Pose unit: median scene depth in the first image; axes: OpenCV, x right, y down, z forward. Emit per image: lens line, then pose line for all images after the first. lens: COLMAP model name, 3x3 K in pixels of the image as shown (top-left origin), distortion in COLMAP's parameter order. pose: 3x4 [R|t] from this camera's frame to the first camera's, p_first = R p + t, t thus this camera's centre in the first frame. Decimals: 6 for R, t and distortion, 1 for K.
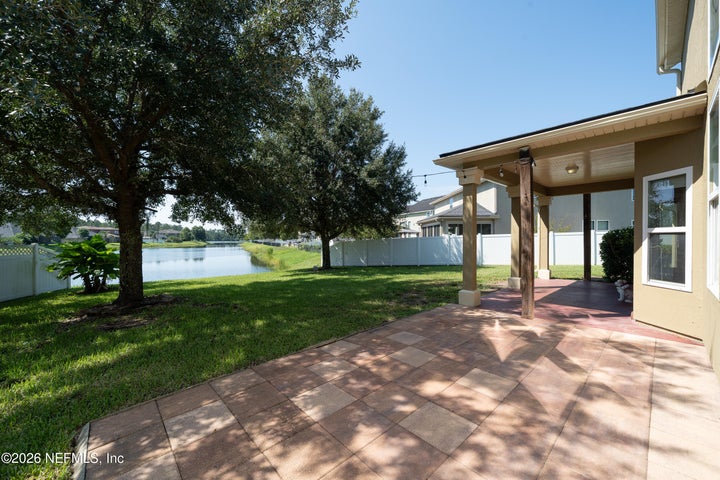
lens RADIAL K [[278.9, 0, 360.0], [0, 278.9, 240.0], [0, 0, 1]] dist [0.000130, 0.000001]
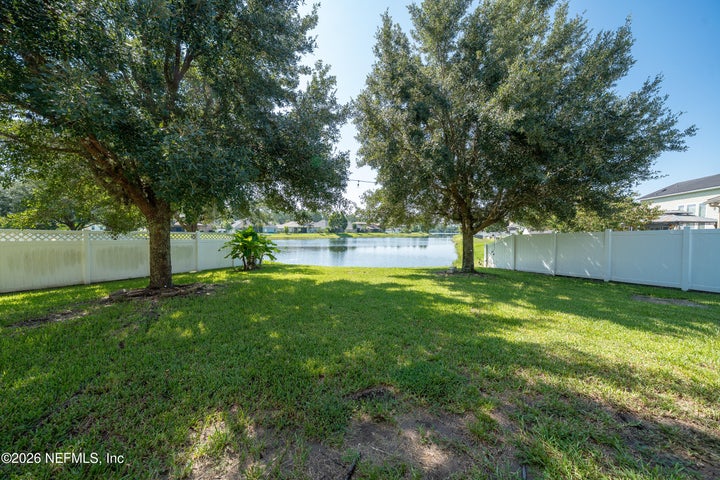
lens RADIAL K [[239.8, 0, 360.0], [0, 239.8, 240.0], [0, 0, 1]] dist [-0.000426, -0.000022]
pose [[0.699650, 0.033063, -0.713720, 0.040819], [-0.009114, 0.999260, 0.037357, -0.000110], [0.714428, -0.019632, 0.699434, 0.117779]]
